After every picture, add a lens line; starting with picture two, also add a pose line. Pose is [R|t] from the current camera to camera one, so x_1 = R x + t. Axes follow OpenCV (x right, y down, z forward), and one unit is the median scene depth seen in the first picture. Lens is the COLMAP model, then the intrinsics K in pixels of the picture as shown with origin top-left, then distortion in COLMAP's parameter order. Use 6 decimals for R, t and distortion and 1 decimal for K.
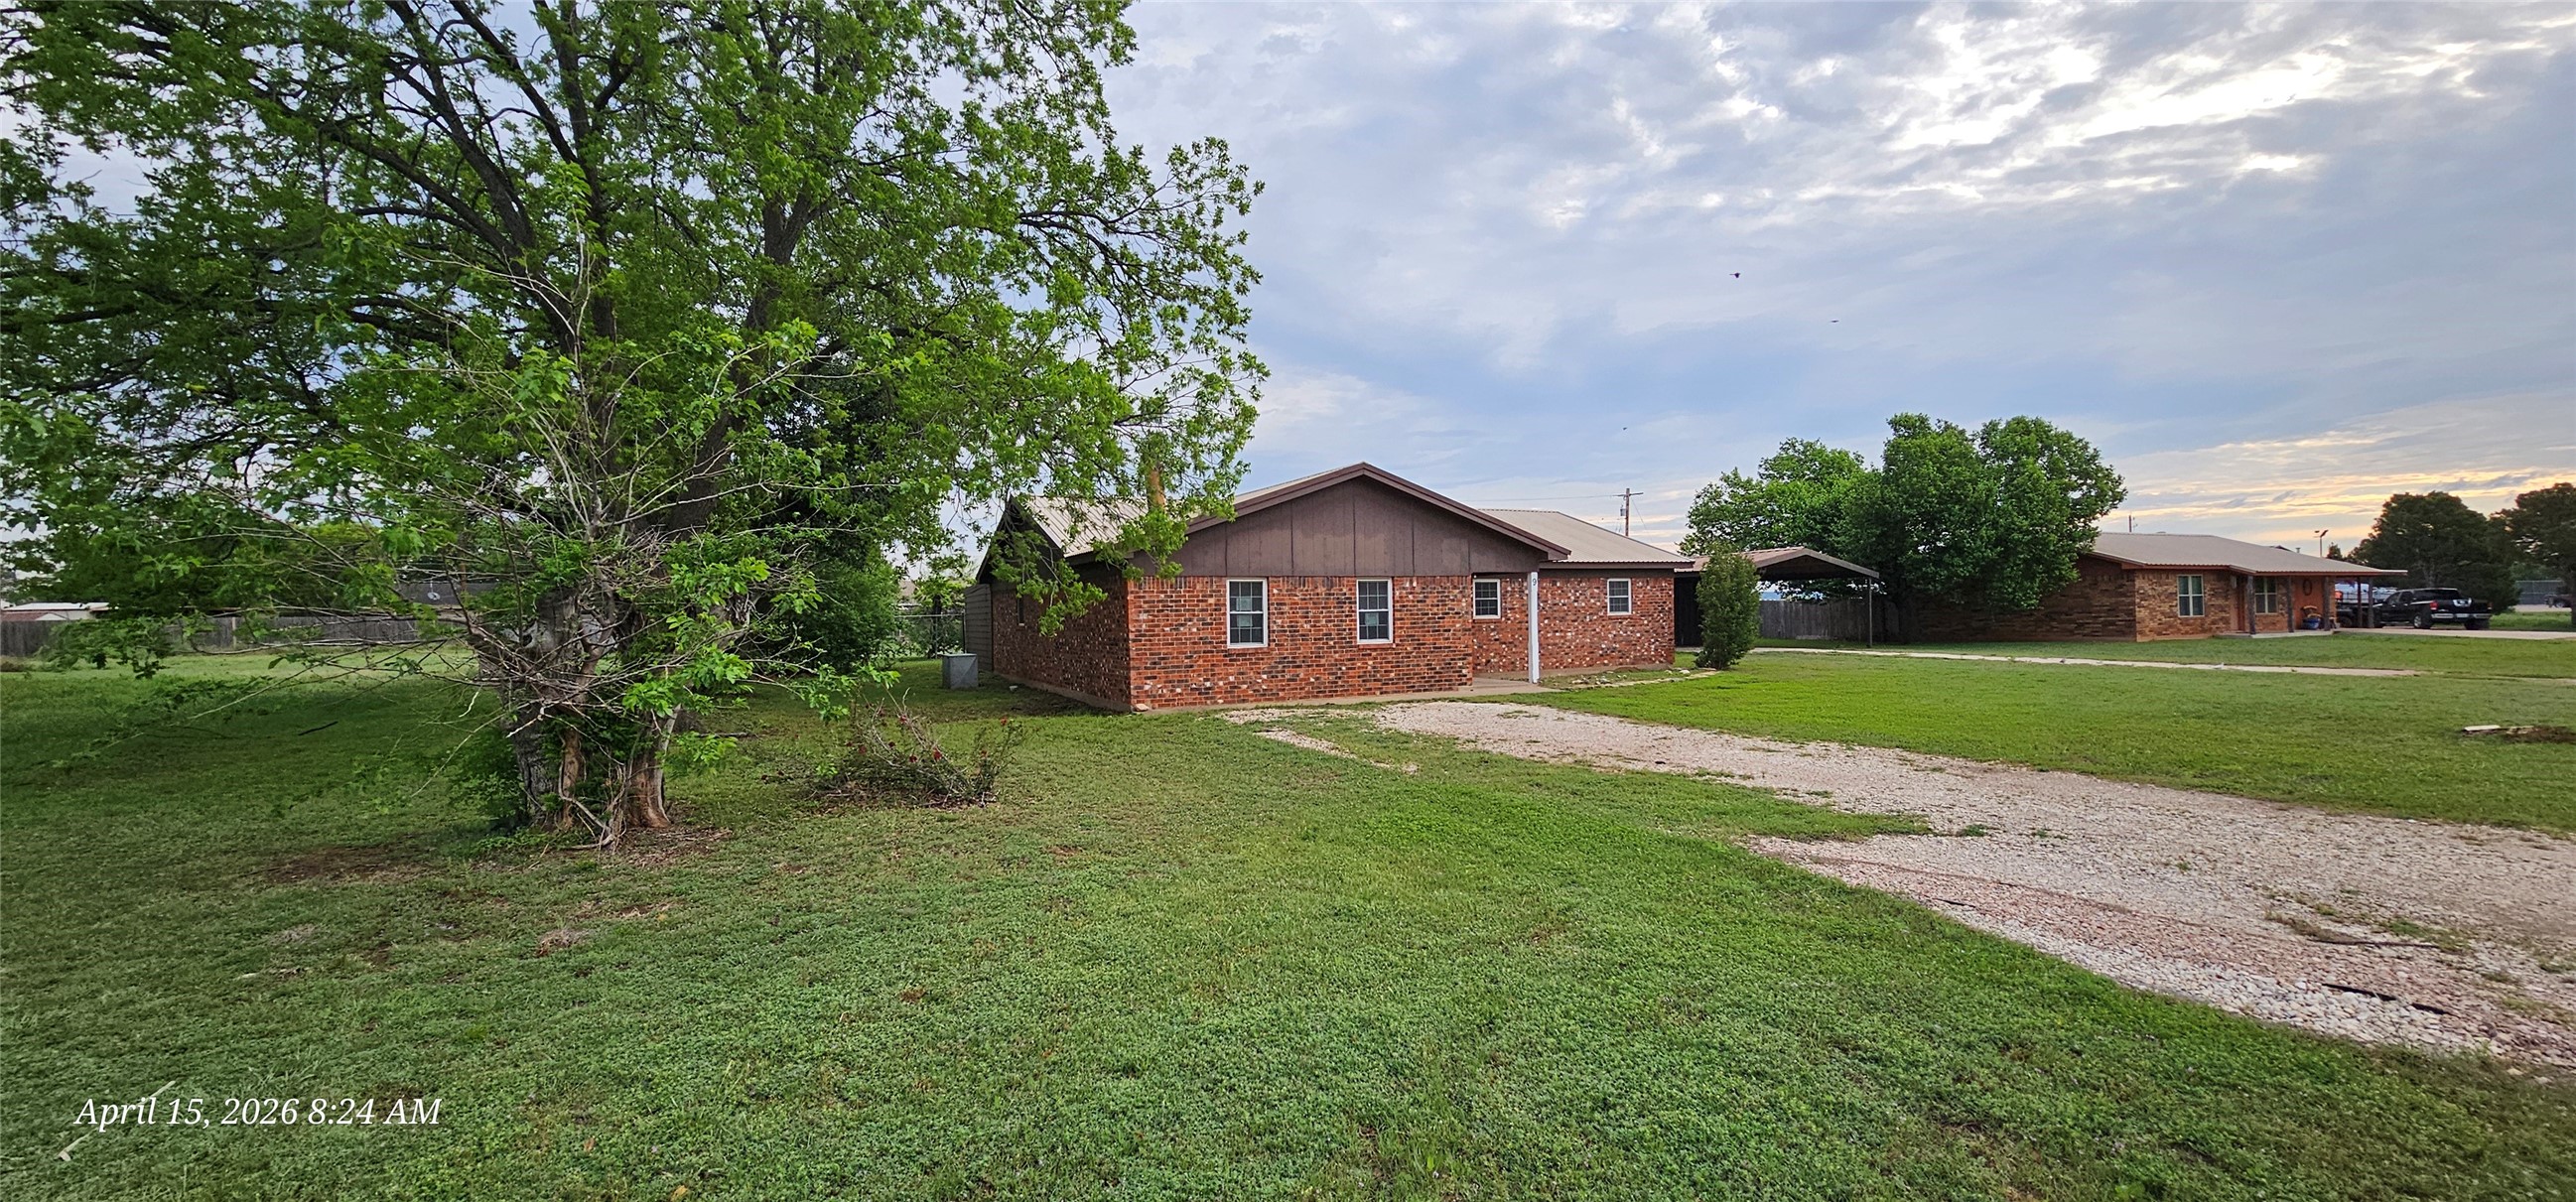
lens RADIAL K [[1051.9, 0, 1299.2], [0, 1051.9, 663.7], [0, 0, 1]] dist [0.001106, 0.000187]
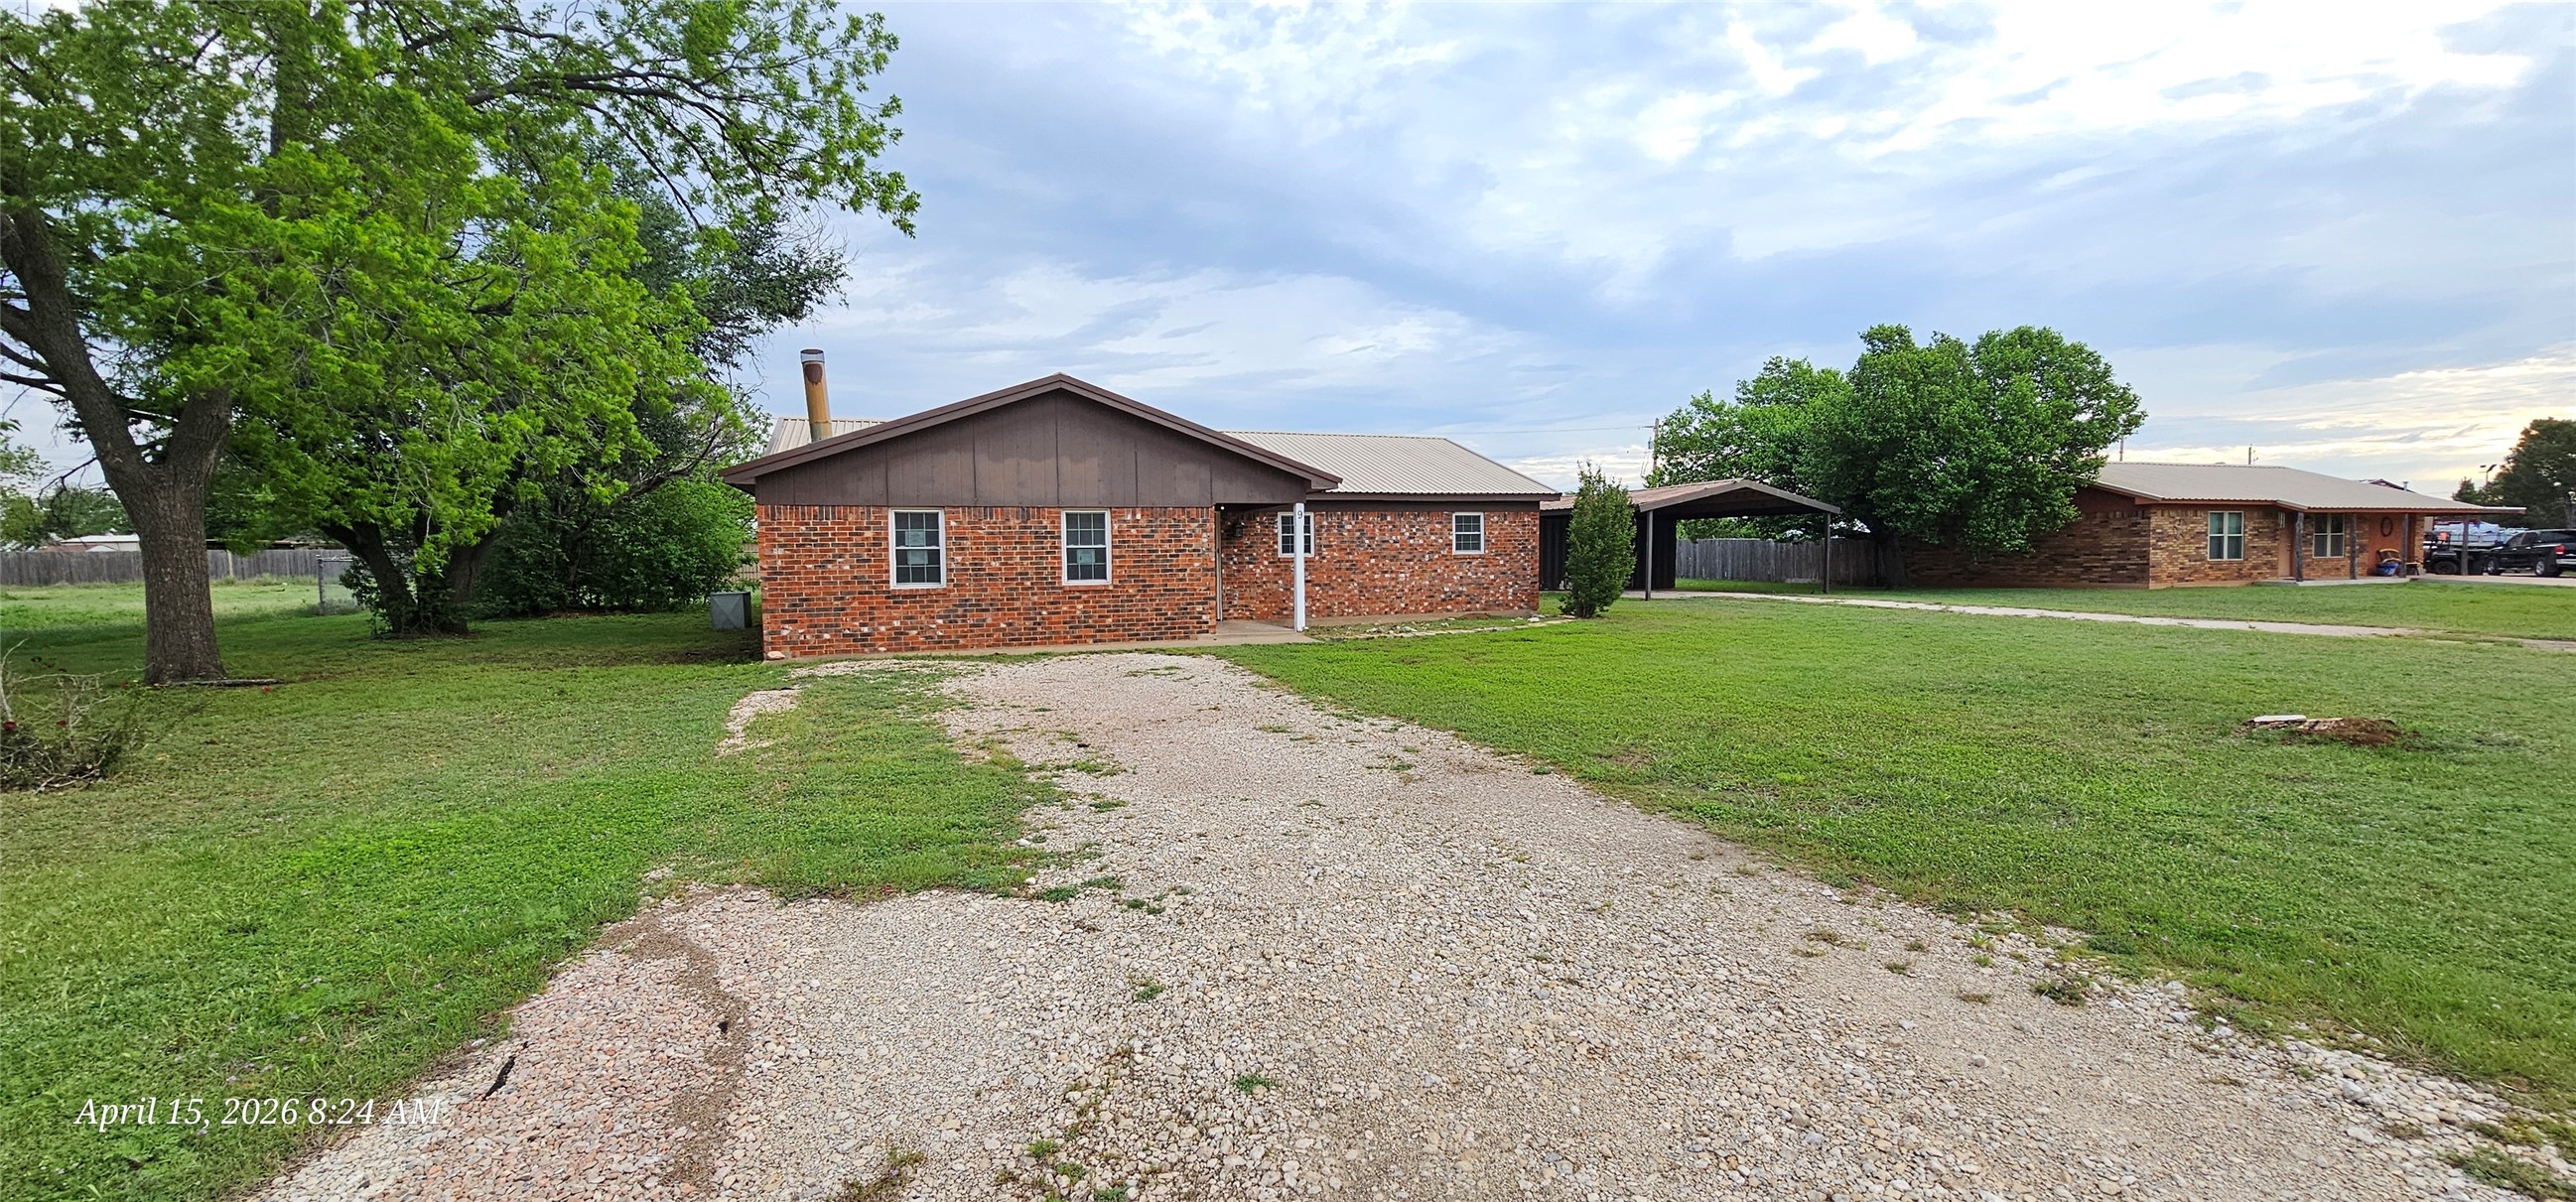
lens RADIAL K [[1052.5, 0, 1294.6], [0, 1052.5, 605.9], [0, 0, 1]] dist [-0.003102, 0.000524]
pose [[0.996001, 0.009785, -0.088804, 0.307479], [-0.009489, 0.999948, 0.003750, -0.006158], [0.088836, -0.002893, 0.996042, 0.142899]]
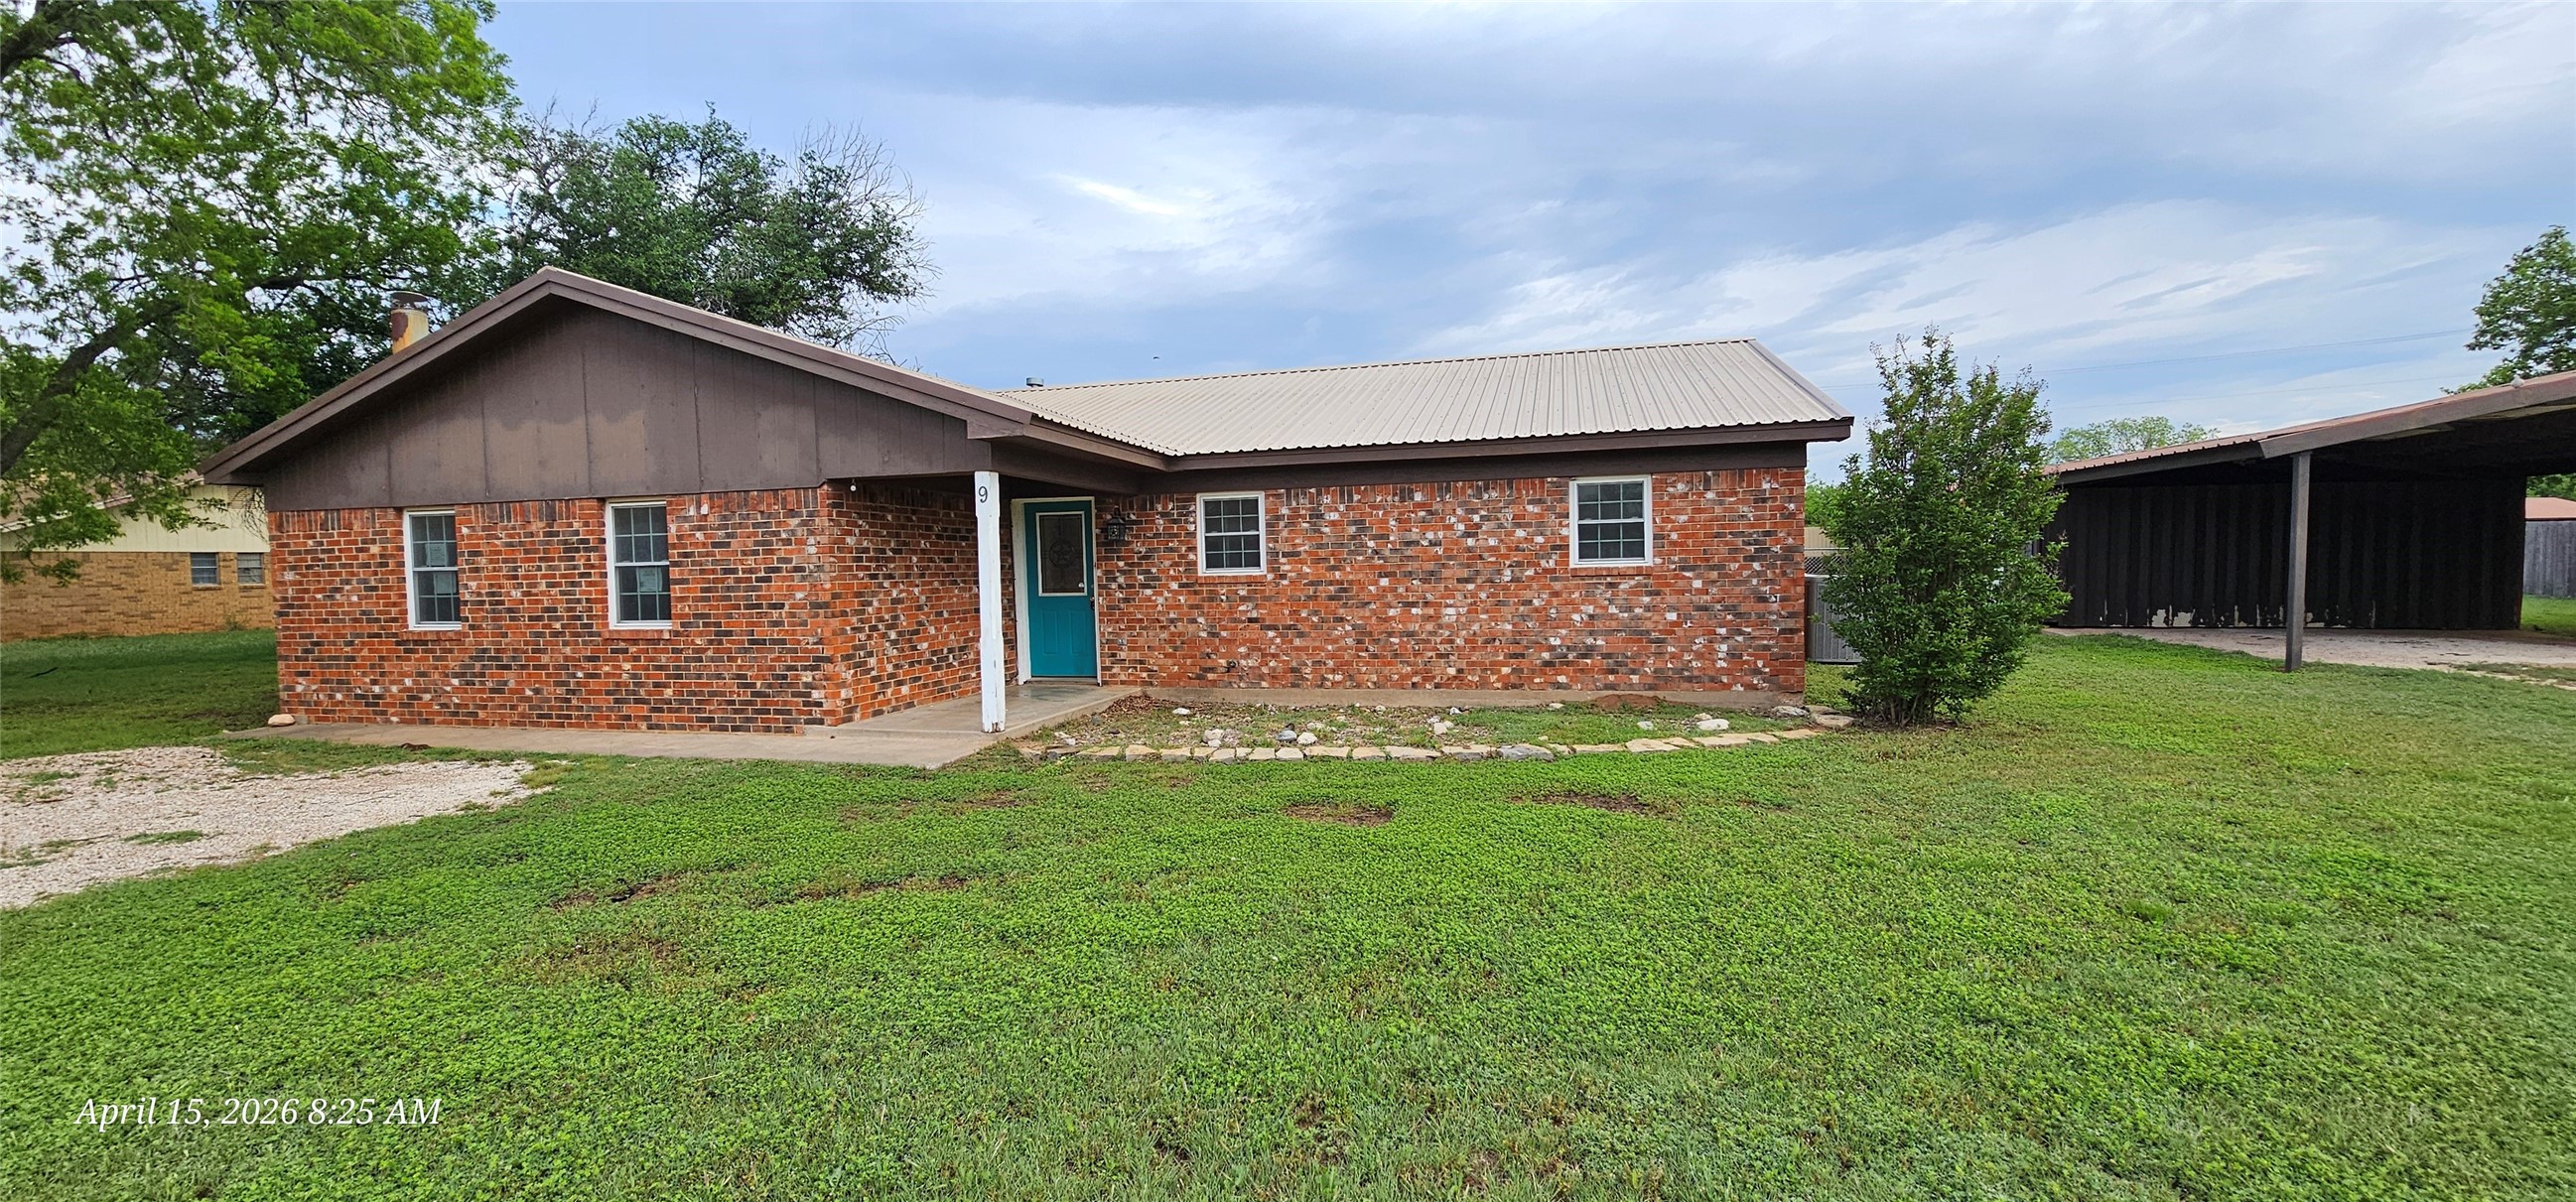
lens RADIAL K [[1052.5, 0, 1294.6], [0, 1052.5, 605.9], [0, 0, 1]] dist [-0.003102, 0.000524]
pose [[0.756542, 0.026908, -0.653391, 0.617180], [-0.024598, 0.999617, 0.012684, -0.042824], [0.653482, 0.006476, 0.756914, 0.789295]]
